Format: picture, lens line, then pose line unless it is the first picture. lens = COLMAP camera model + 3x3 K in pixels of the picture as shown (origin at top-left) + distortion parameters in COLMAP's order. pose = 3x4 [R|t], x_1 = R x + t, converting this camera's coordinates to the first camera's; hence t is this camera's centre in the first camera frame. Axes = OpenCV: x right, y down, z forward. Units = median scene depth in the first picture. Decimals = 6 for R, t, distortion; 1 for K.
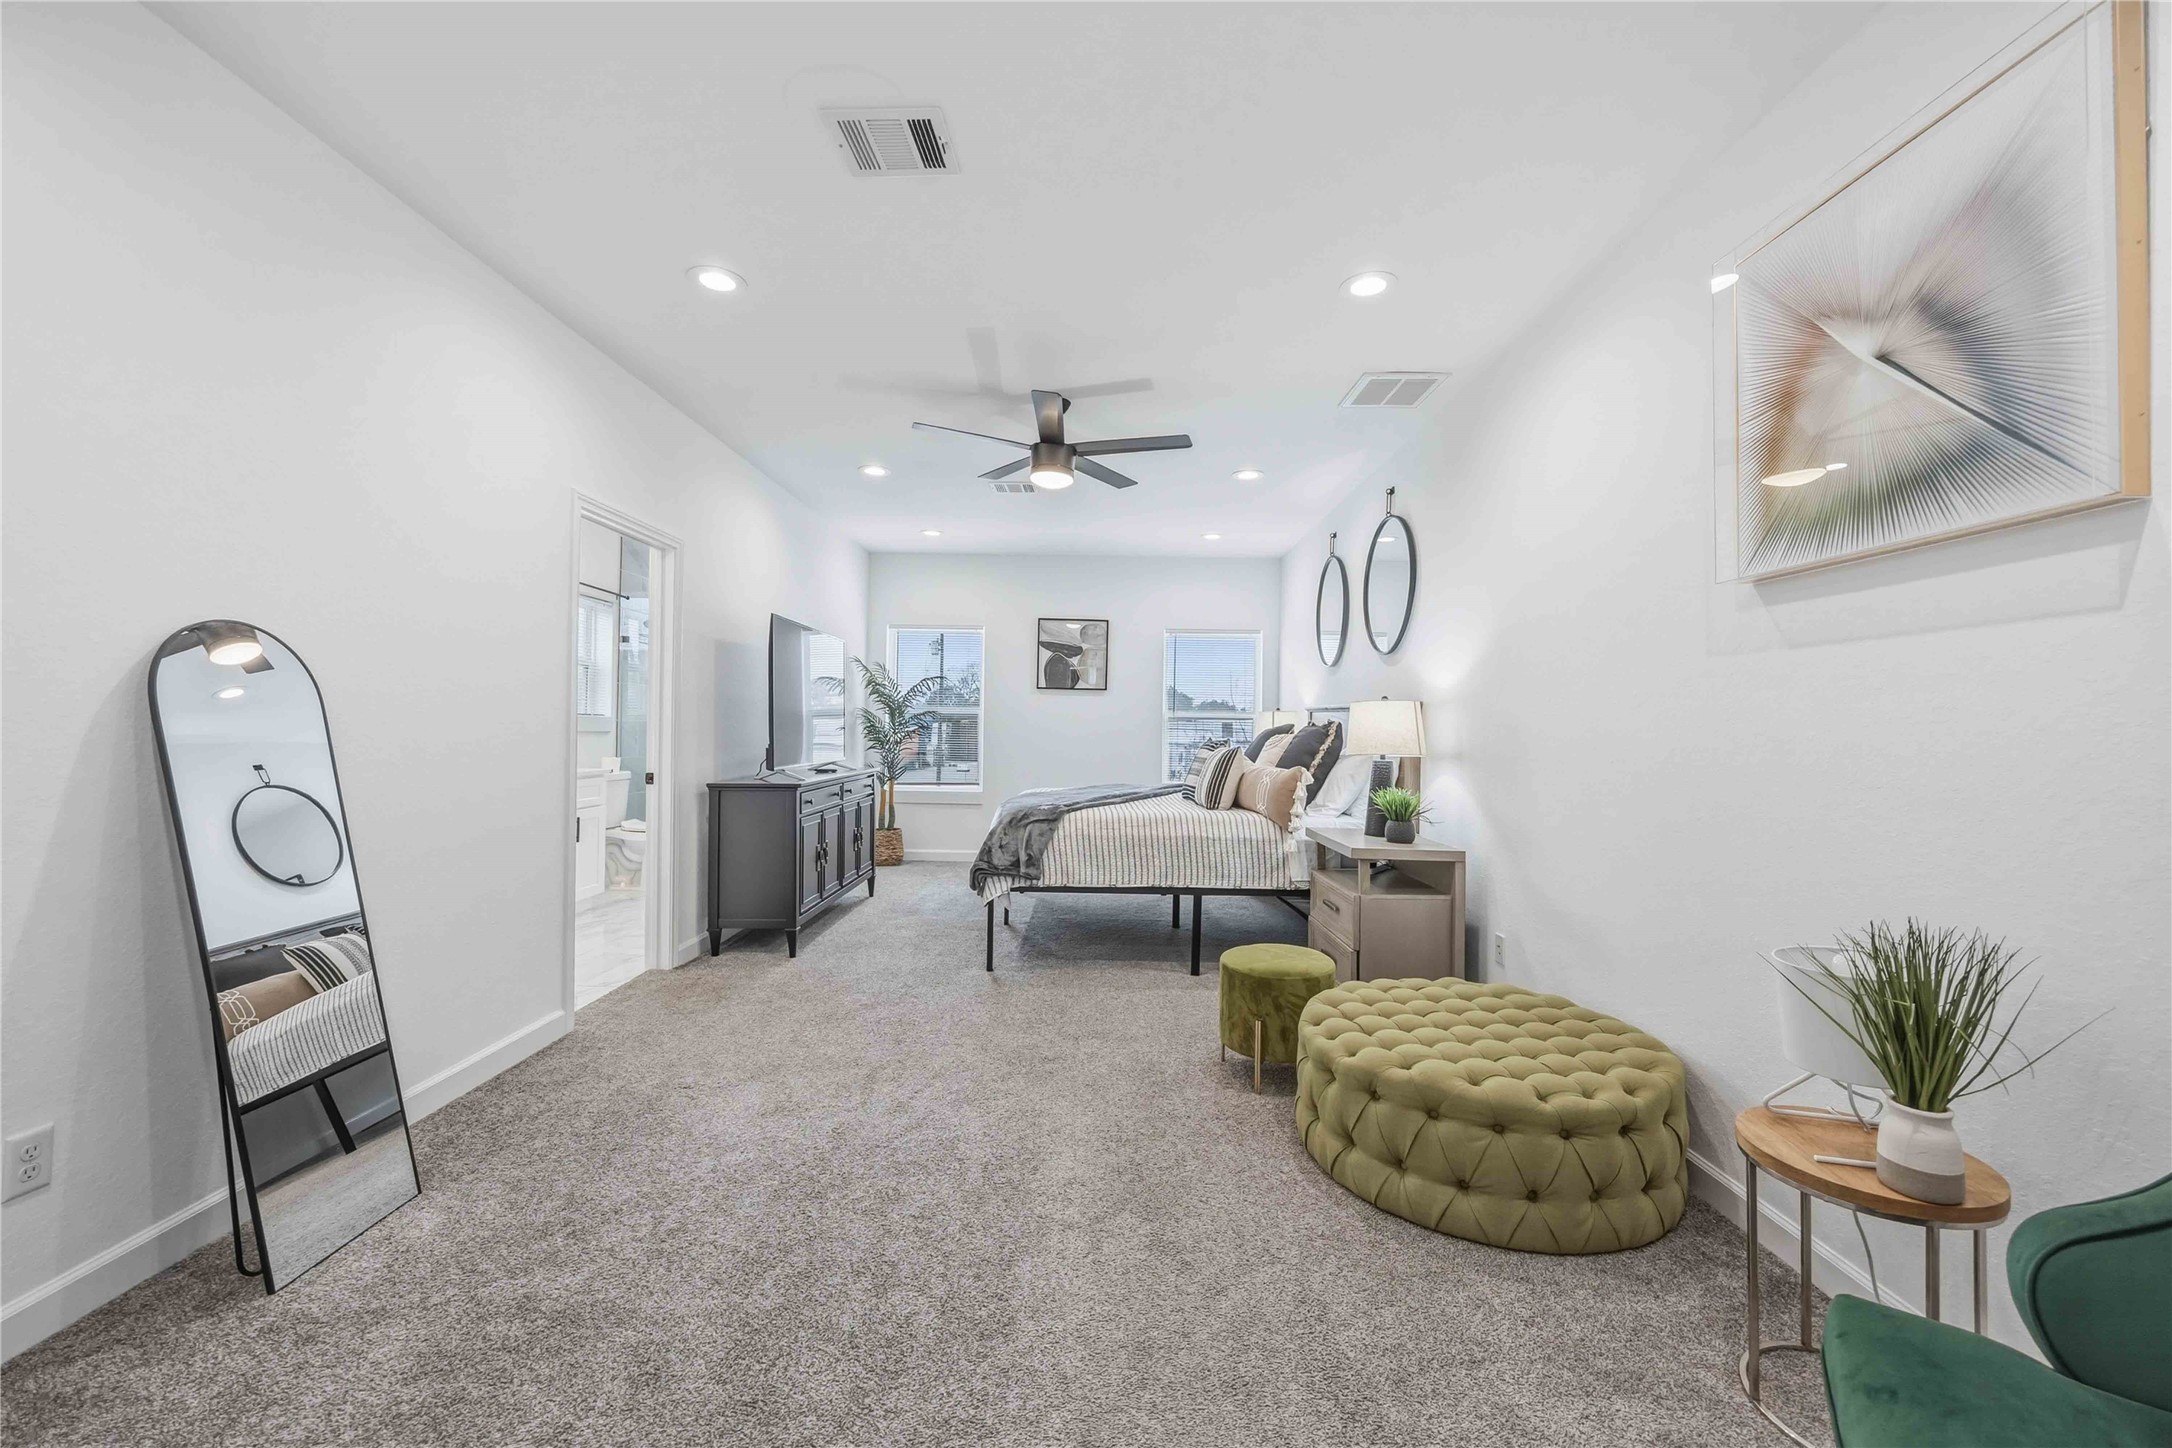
lens RADIAL K [[855.3, 0, 1085.5], [0, 855.3, 717.0], [0, 0, 1]] dist [0.000946, 0.000228]
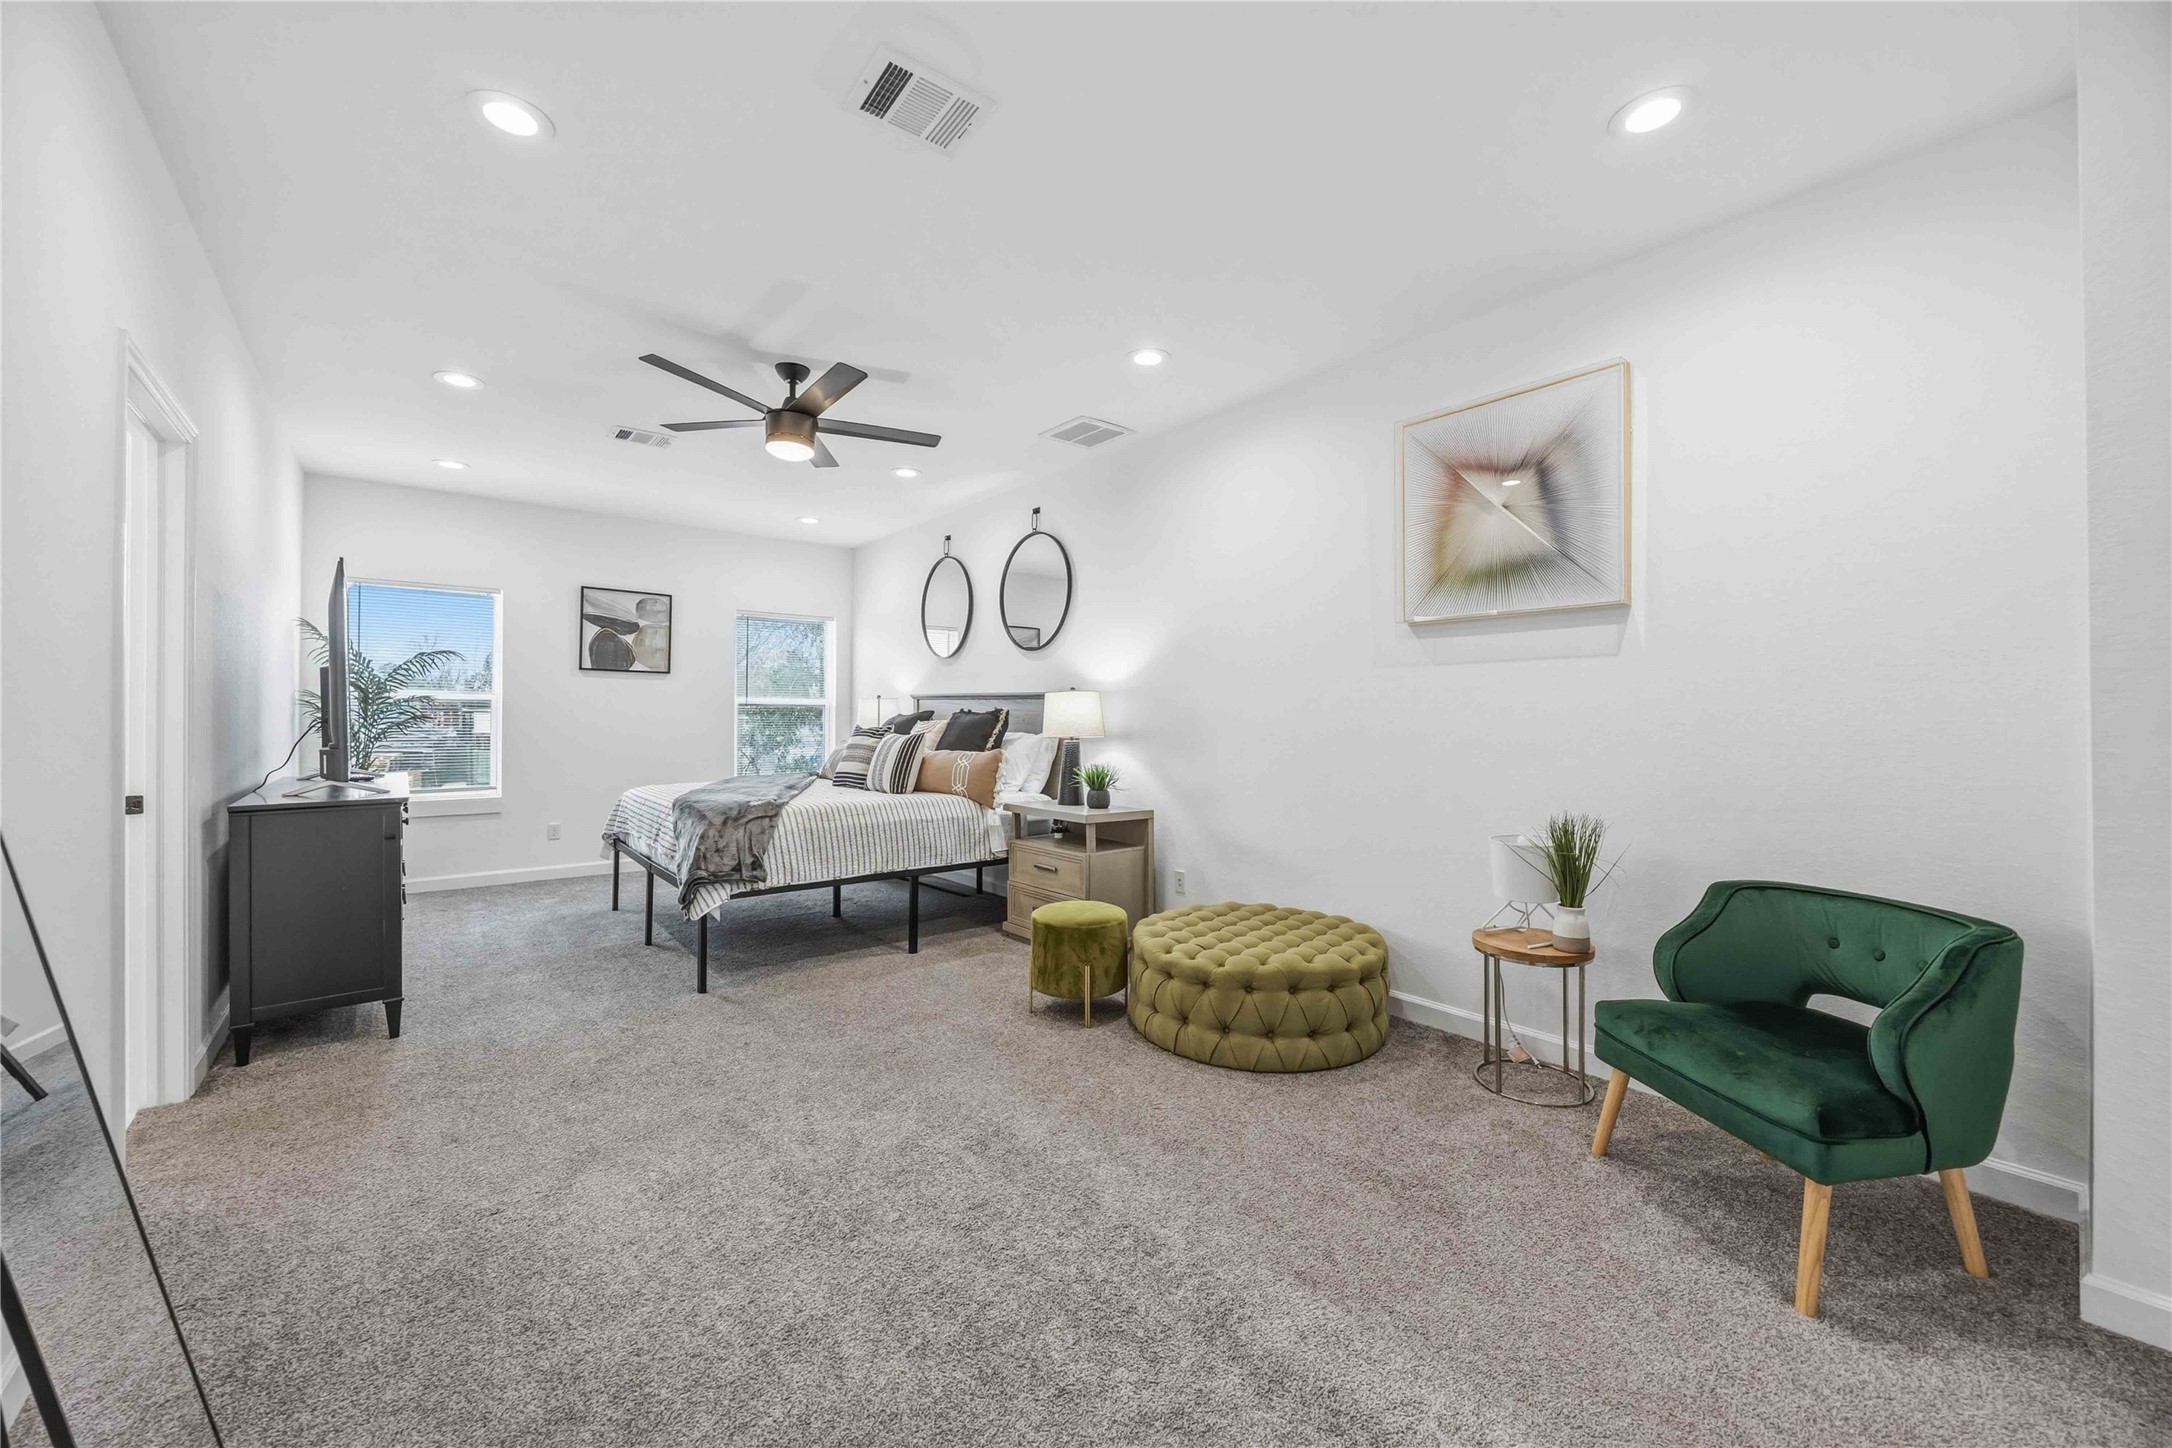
lens RADIAL K [[835.5, 0, 1093.3], [0, 835.5, 713.2], [0, 0, 1]] dist [-0.002047, -0.000055]
pose [[0.764278, -0.007927, 0.644838, -0.361775], [-0.000752, 0.999913, 0.013184, -0.003381], [-0.644886, -0.010562, 0.764205, 0.086199]]
